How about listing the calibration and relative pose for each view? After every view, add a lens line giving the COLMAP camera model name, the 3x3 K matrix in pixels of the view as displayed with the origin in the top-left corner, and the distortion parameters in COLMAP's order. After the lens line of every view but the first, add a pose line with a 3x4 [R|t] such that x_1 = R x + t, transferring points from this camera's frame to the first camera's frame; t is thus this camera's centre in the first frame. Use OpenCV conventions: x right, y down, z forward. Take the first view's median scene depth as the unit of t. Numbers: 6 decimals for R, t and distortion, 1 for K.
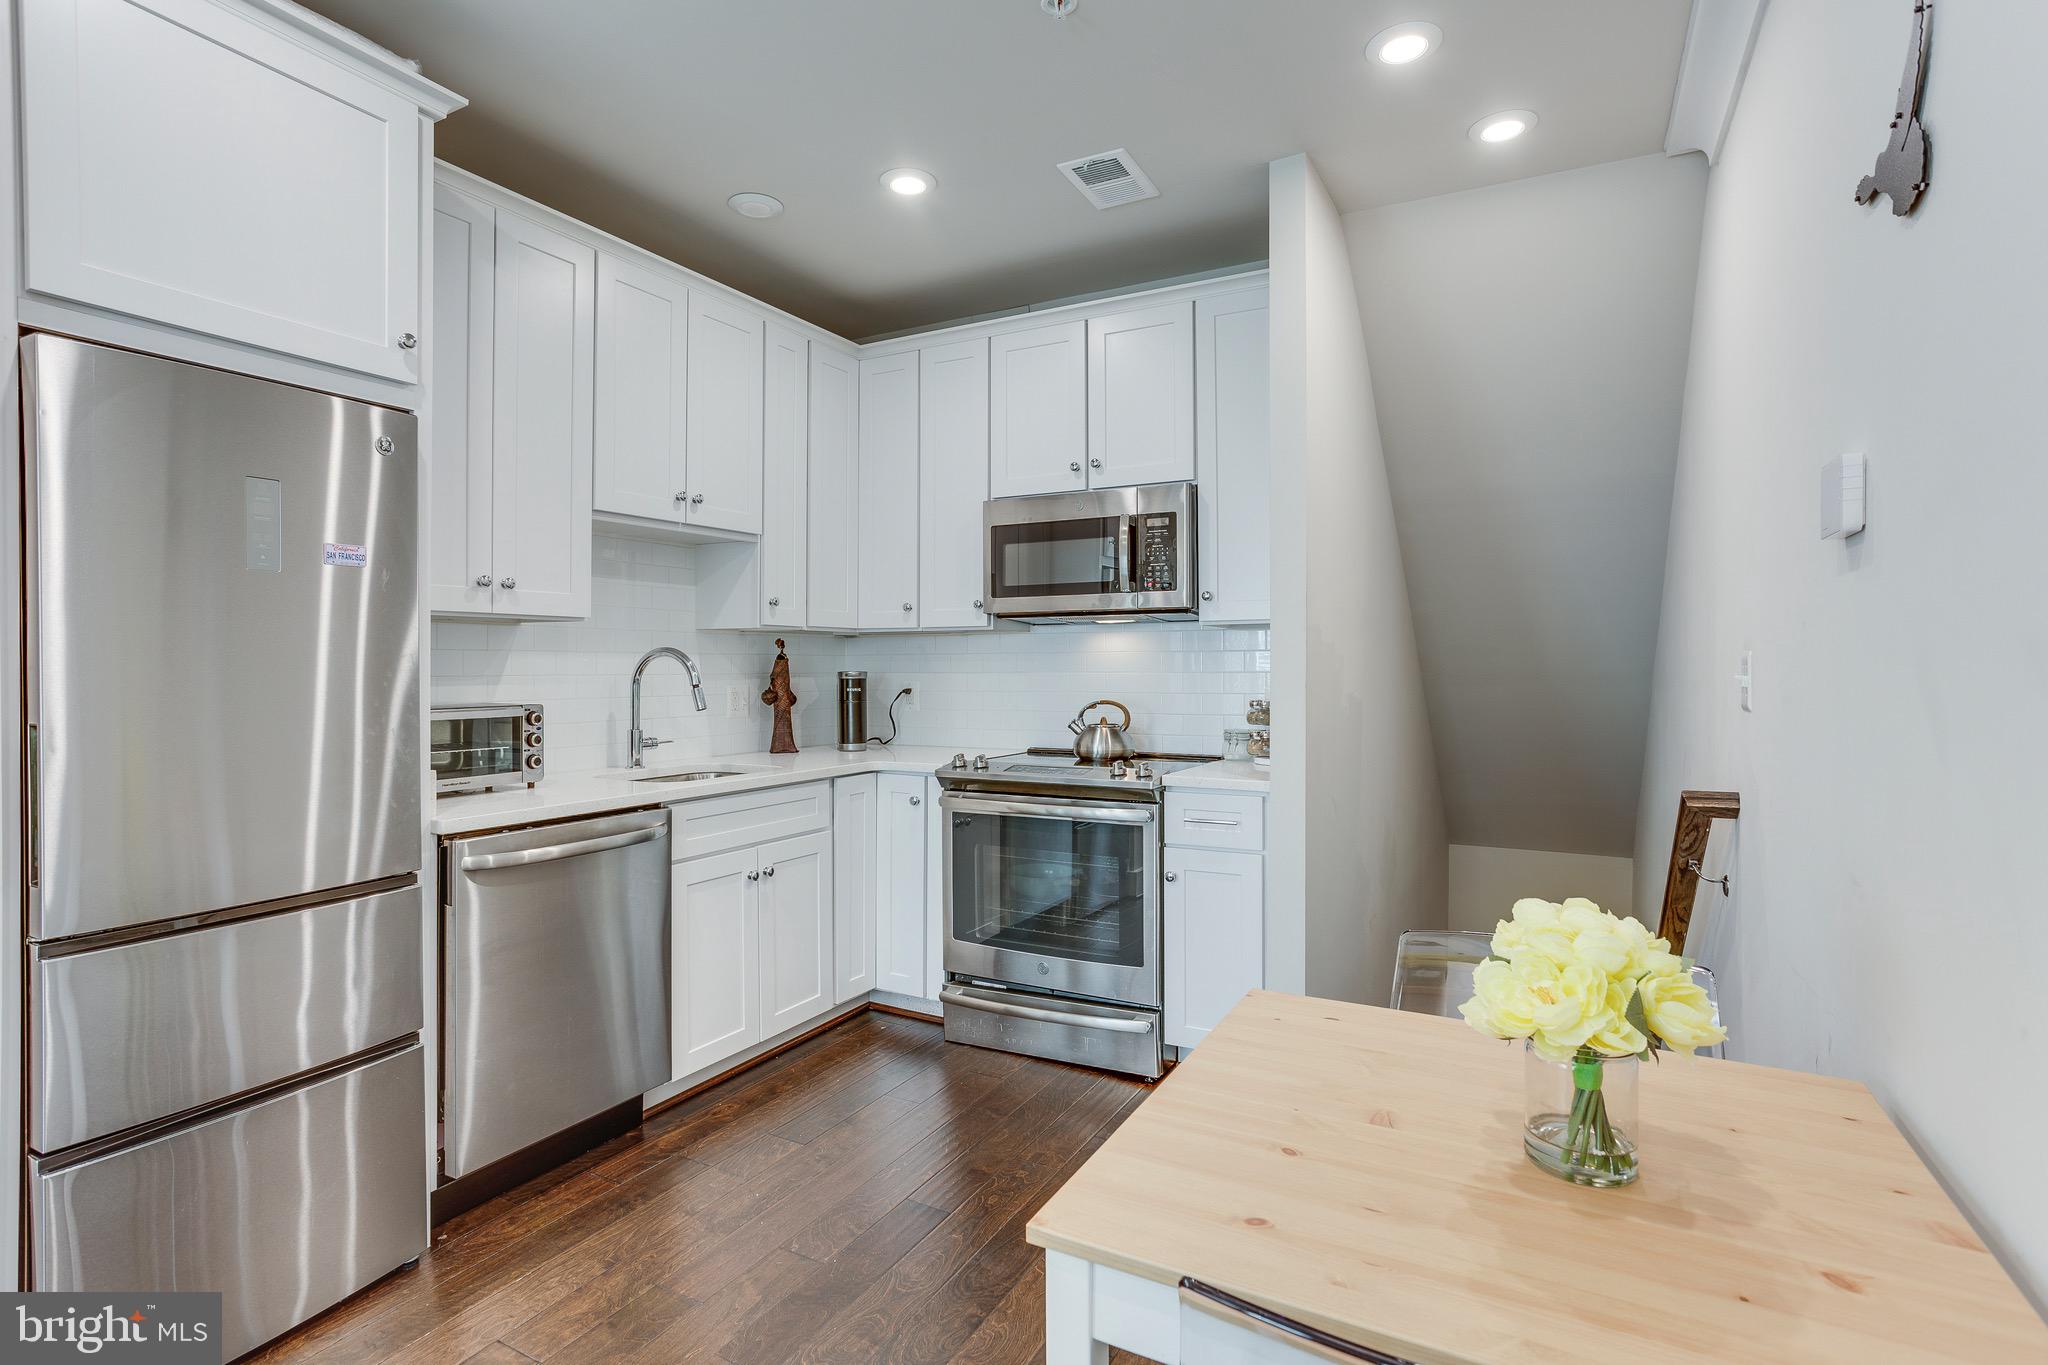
lens RADIAL K [[998.2, 0, 1019.3], [0, 998.2, 663.9], [0, 0, 1]] dist [-0.052065, 0.030681]
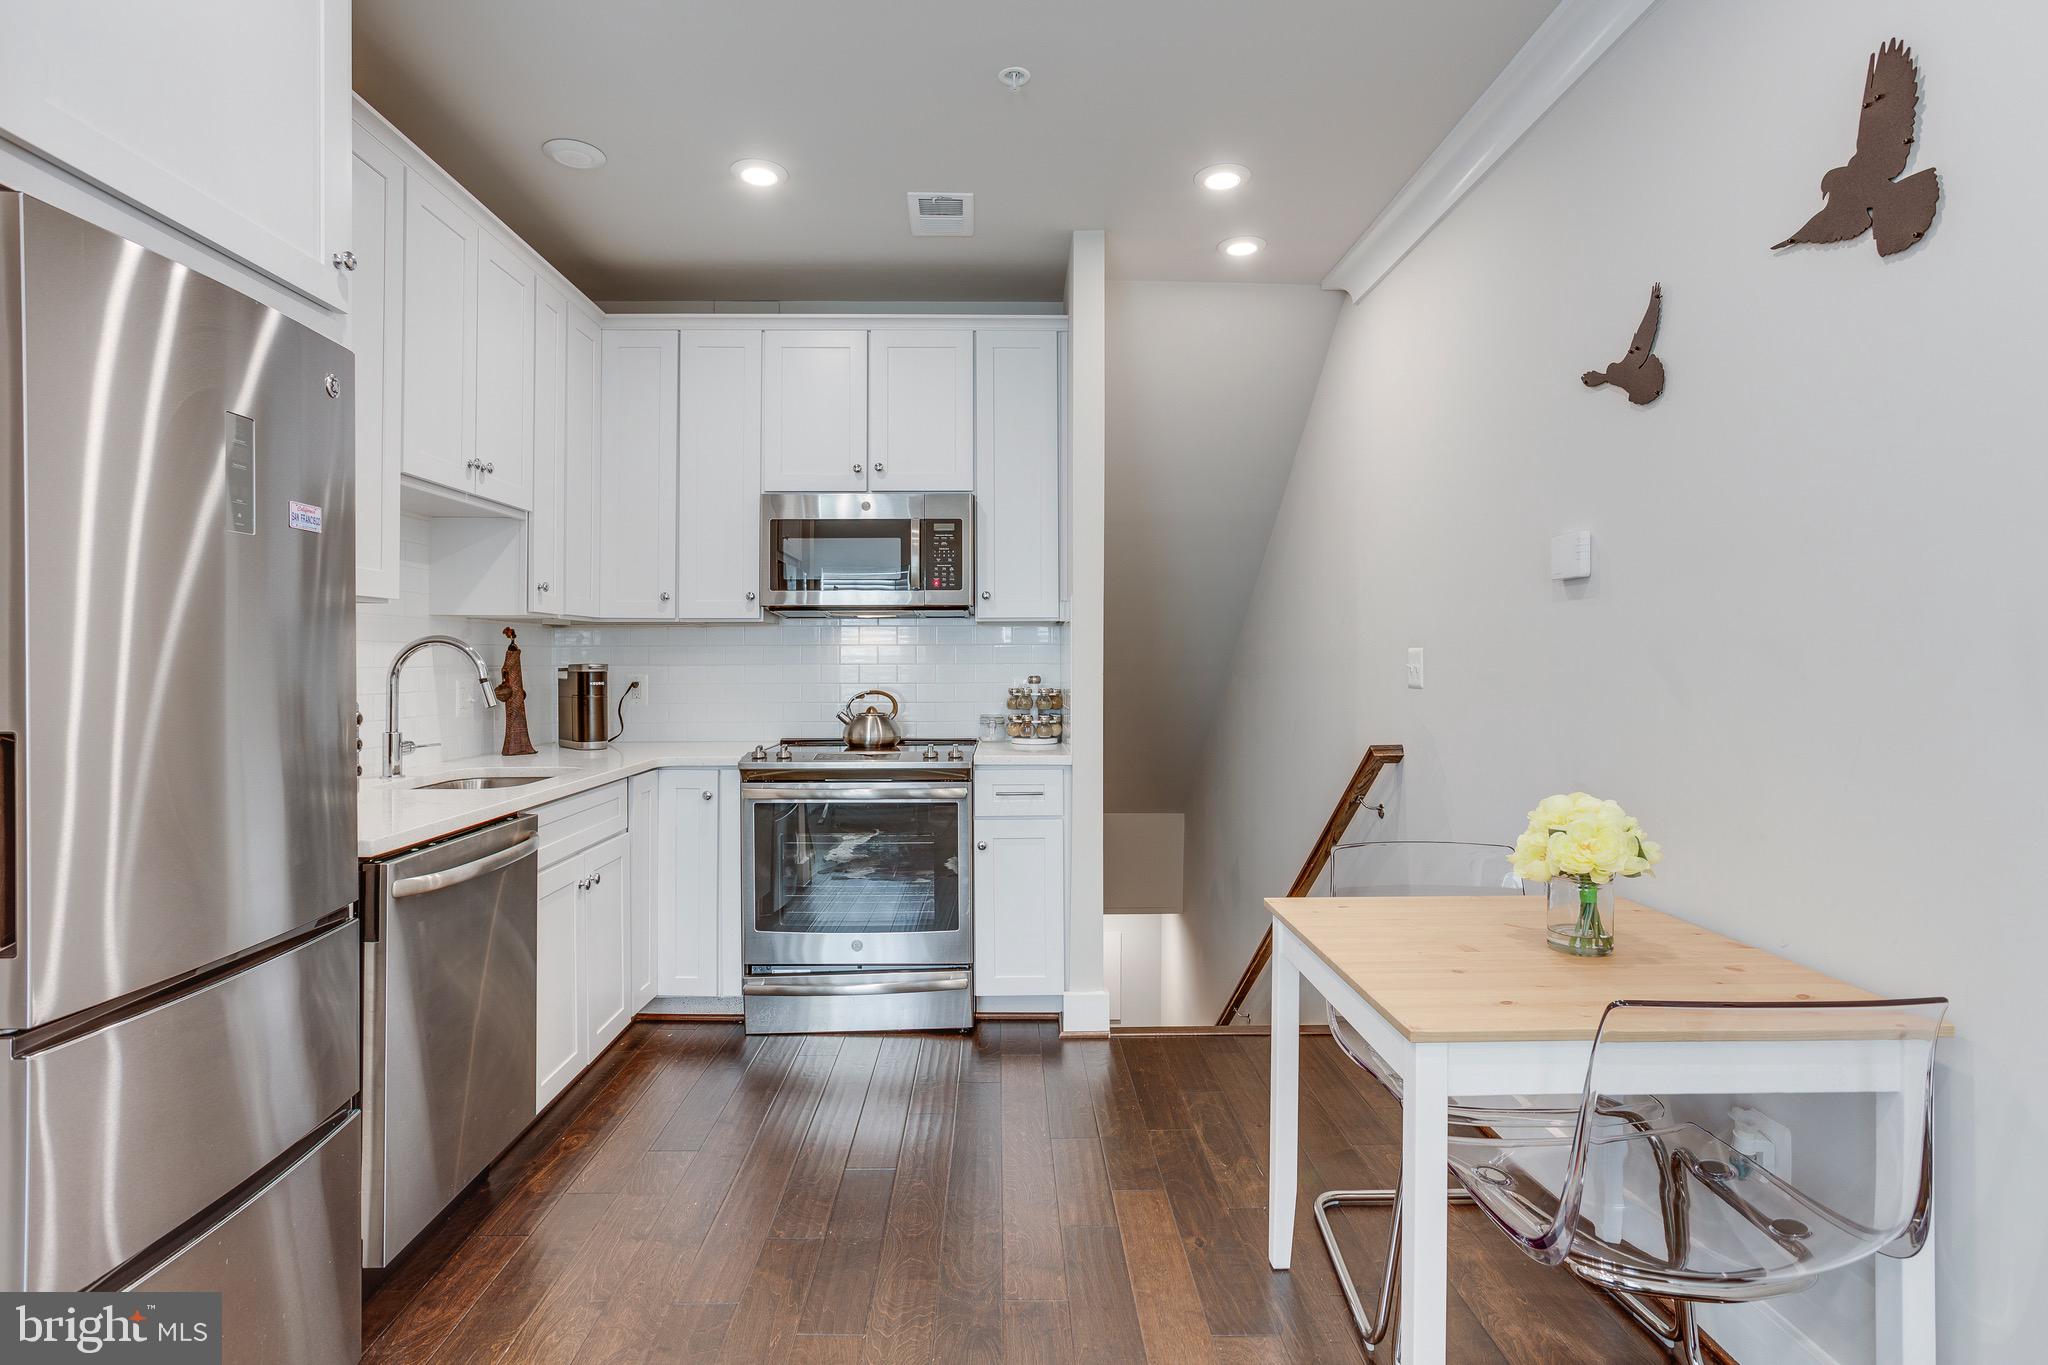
lens RADIAL K [[999.8, 0, 1019.6], [0, 999.8, 657.9], [0, 0, 1]] dist [-0.053464, 0.028746]
pose [[0.866861, 0.001625, 0.498548, -0.337274], [-0.001156, 0.999999, -0.001249, 0.003256], [-0.498549, 0.000506, 0.866861, 0.003021]]
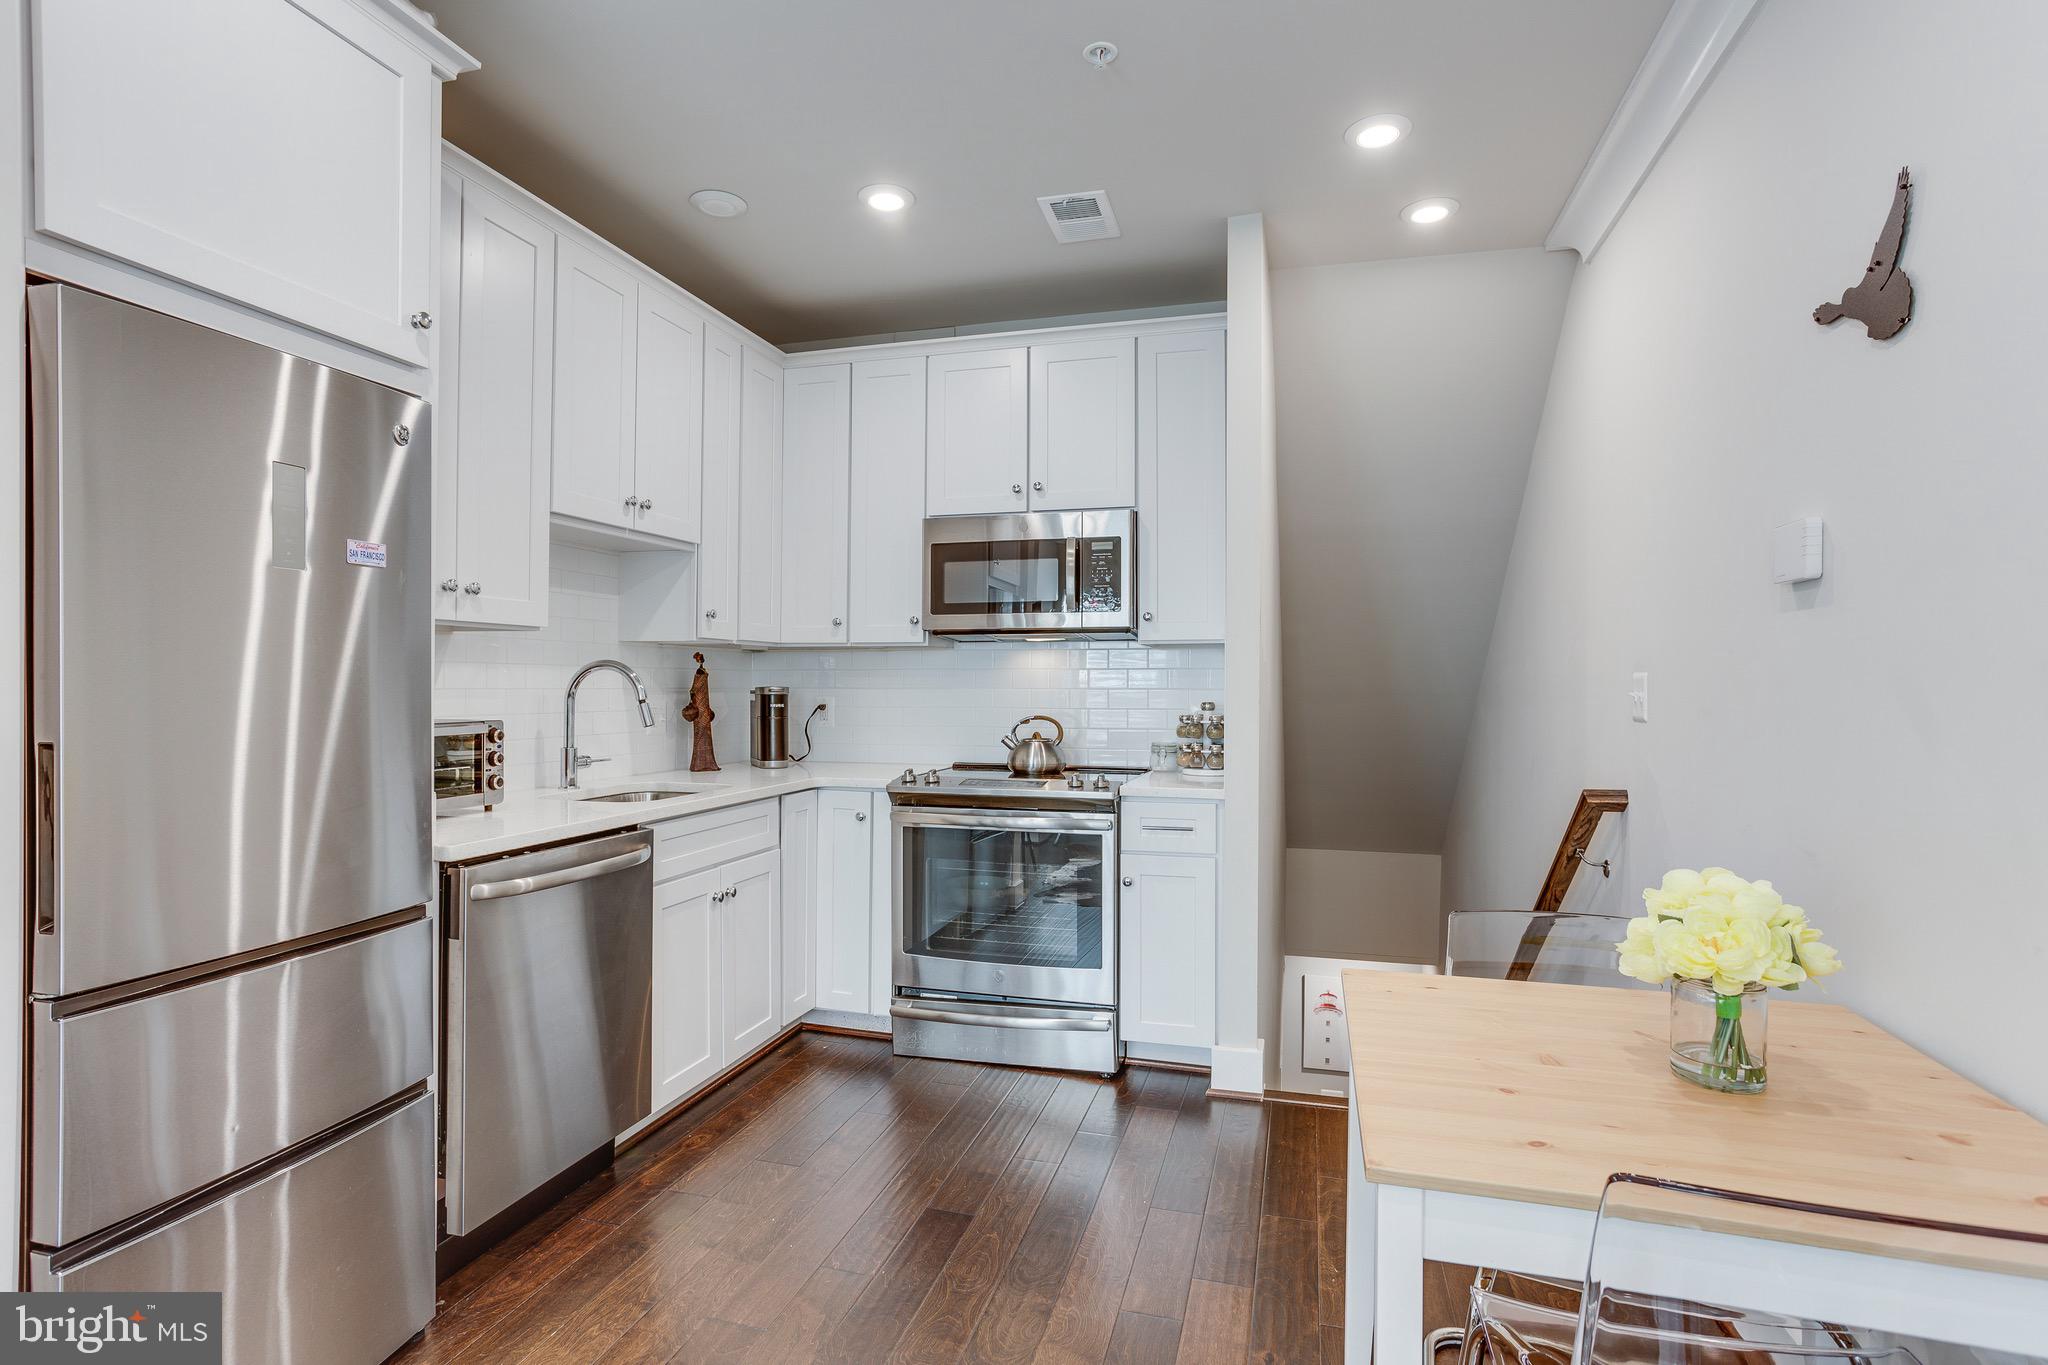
lens RADIAL K [[998.0, 0, 1024.0], [0, 998.0, 682.5], [0, 0, 1]] dist [-0.055533, 0.032427]
pose [[0.975018, 0.005369, 0.222062, -0.173464], [-0.005530, 0.999985, 0.000100, 0.002264], [-0.222058, -0.001326, 0.975032, -0.006283]]
